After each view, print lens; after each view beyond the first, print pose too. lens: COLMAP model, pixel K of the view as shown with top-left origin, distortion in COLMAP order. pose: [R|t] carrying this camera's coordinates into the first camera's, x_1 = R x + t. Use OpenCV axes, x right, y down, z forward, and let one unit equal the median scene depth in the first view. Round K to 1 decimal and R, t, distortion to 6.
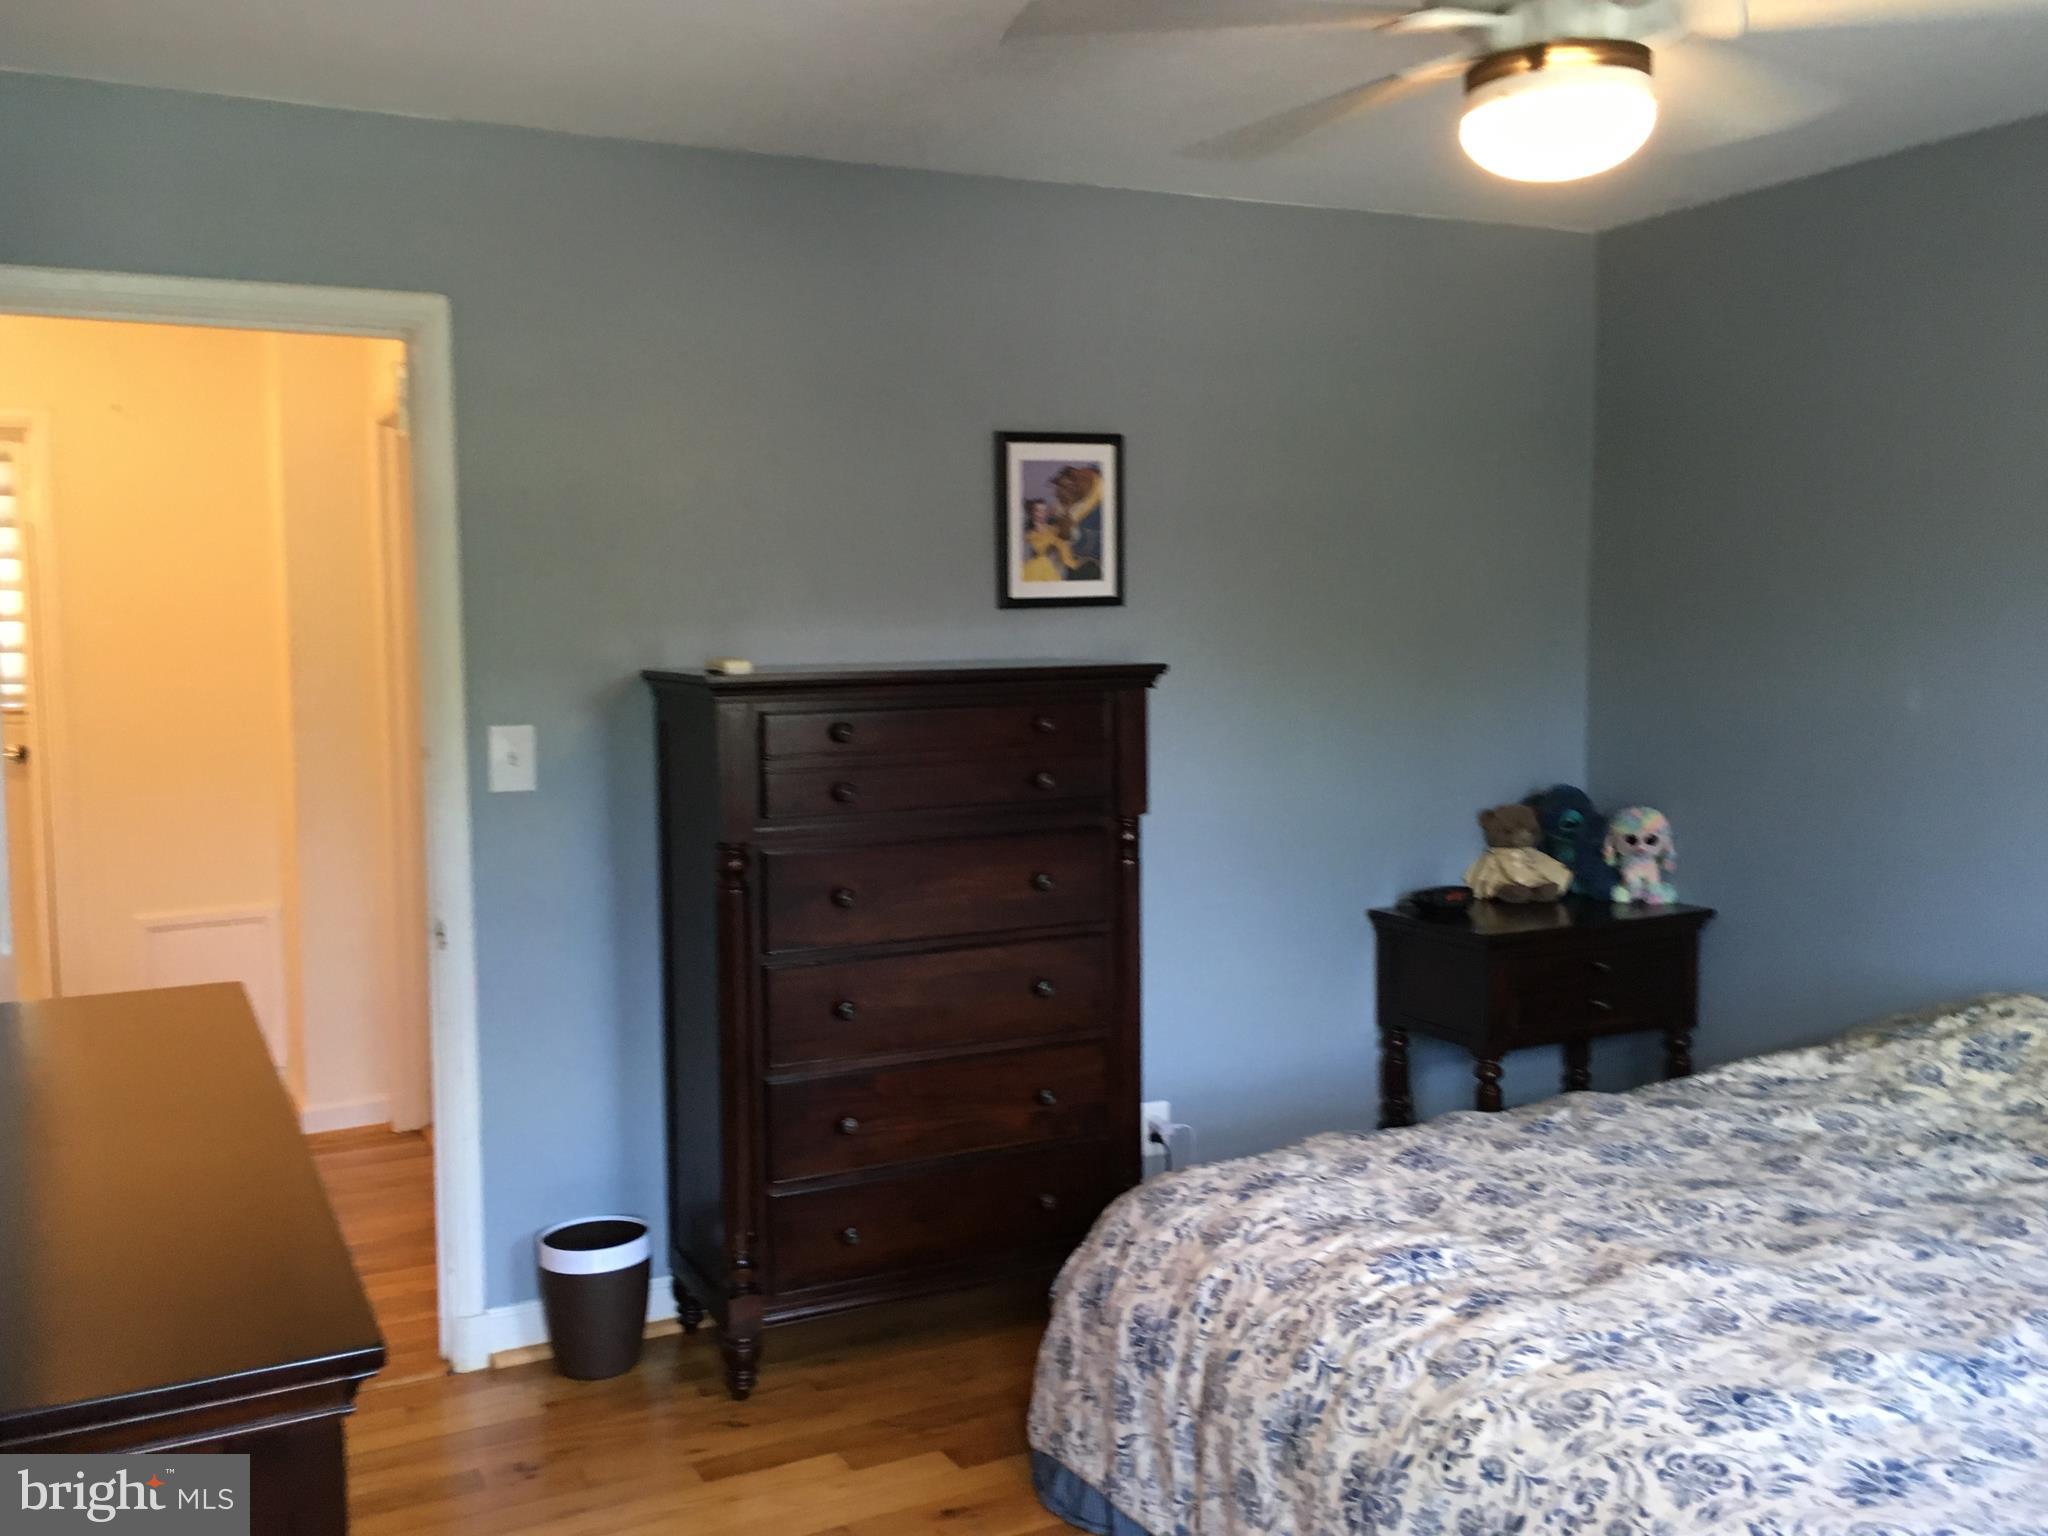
lens RADIAL K [[1856.4, 0, 1024.0], [0, 1856.4, 768.0], [0, 0, 1]] dist [0.105716, -0.146375]
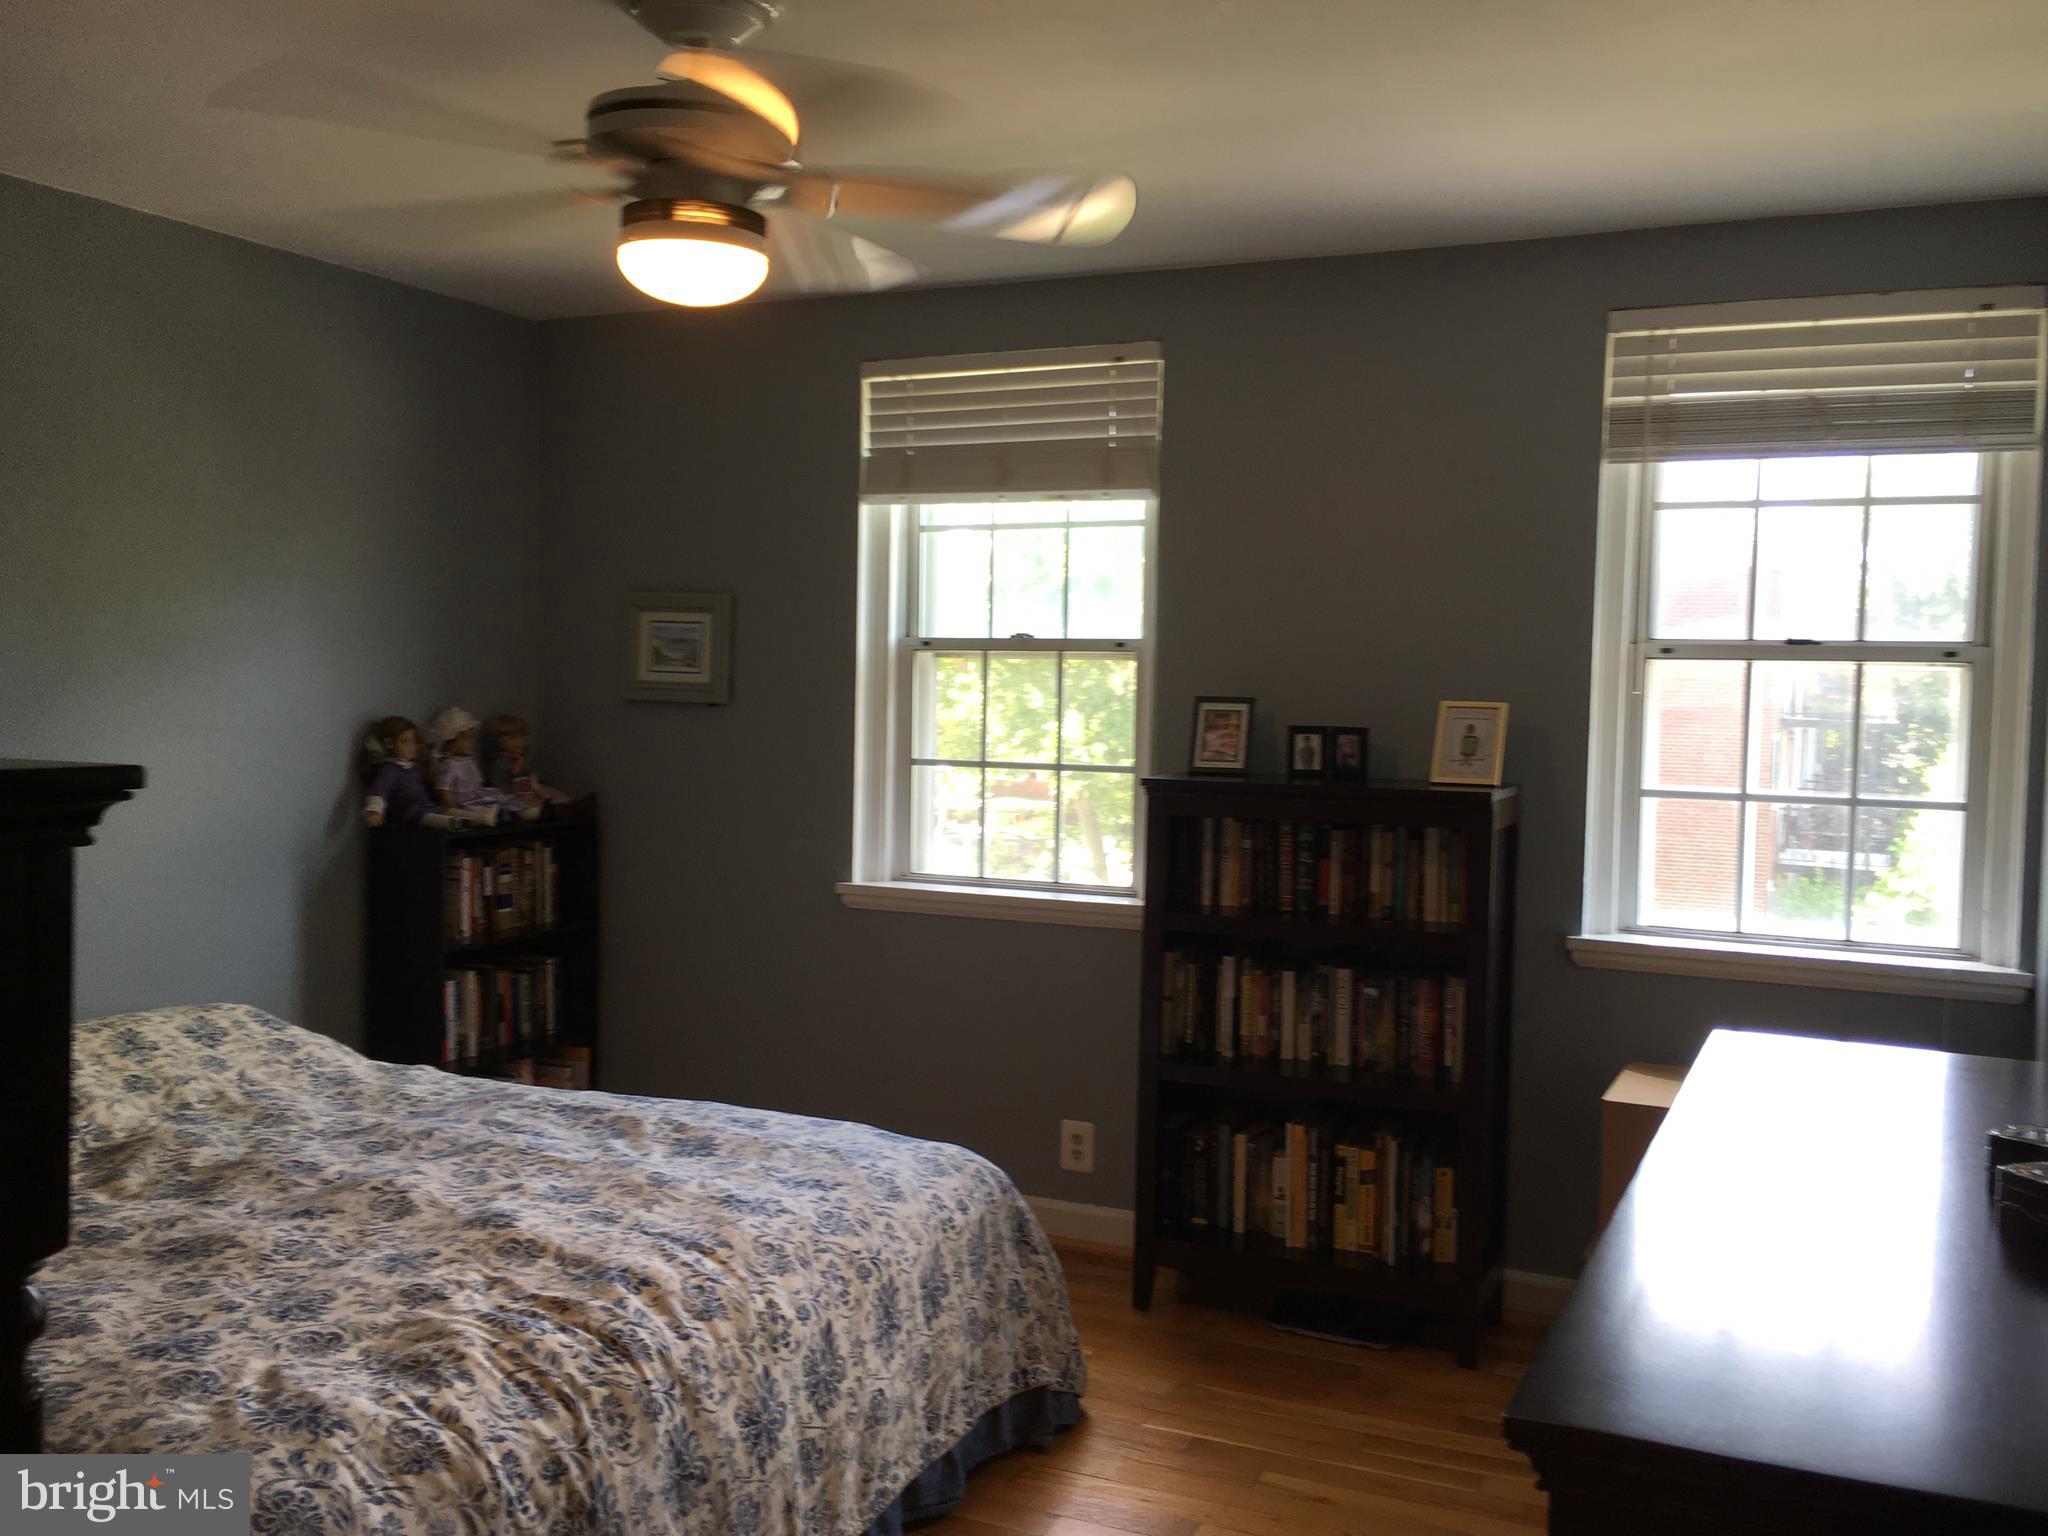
lens RADIAL K [[1856.4, 0, 1024.0], [0, 1856.4, 768.0], [0, 0, 1]] dist [0.105716, -0.146375]
pose [[-0.624206, -0.035151, 0.780469, -0.711126], [0.054388, 0.994609, 0.088294, -0.093875], [-0.779364, 0.097561, -0.618929, 1.380337]]
